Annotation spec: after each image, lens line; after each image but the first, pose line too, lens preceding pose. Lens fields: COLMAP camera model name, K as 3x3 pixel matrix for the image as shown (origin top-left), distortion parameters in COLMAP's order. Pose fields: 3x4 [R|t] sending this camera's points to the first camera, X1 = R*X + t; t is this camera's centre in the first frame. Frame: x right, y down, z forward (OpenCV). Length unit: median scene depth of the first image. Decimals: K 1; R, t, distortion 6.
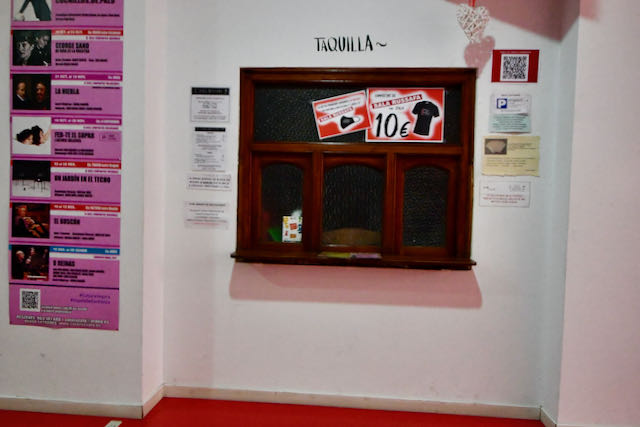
lens RADIAL K [[300.4, 0, 326.0], [0, 300.4, 196.3], [0, 0, 1]] dist [-0.020226, -0.000236]
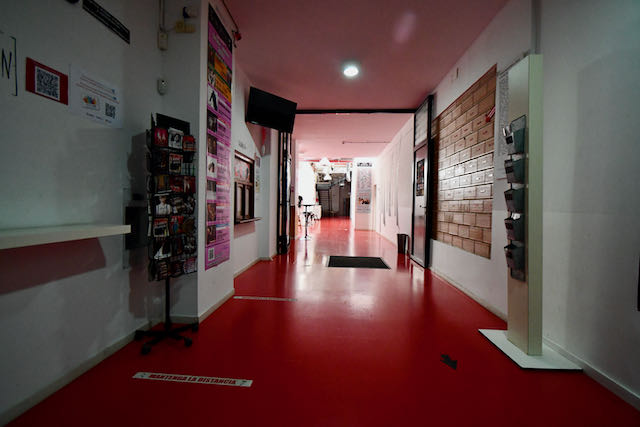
lens RADIAL K [[282.3, 0, 319.0], [0, 282.3, 211.2], [0, 0, 1]] dist [0.013678, 0.000983]
pose [[0.017942, -0.046694, 0.998748, -0.385983], [0.033582, 0.998373, 0.046074, 0.002005], [-0.999275, 0.032713, 0.019481, 0.035487]]
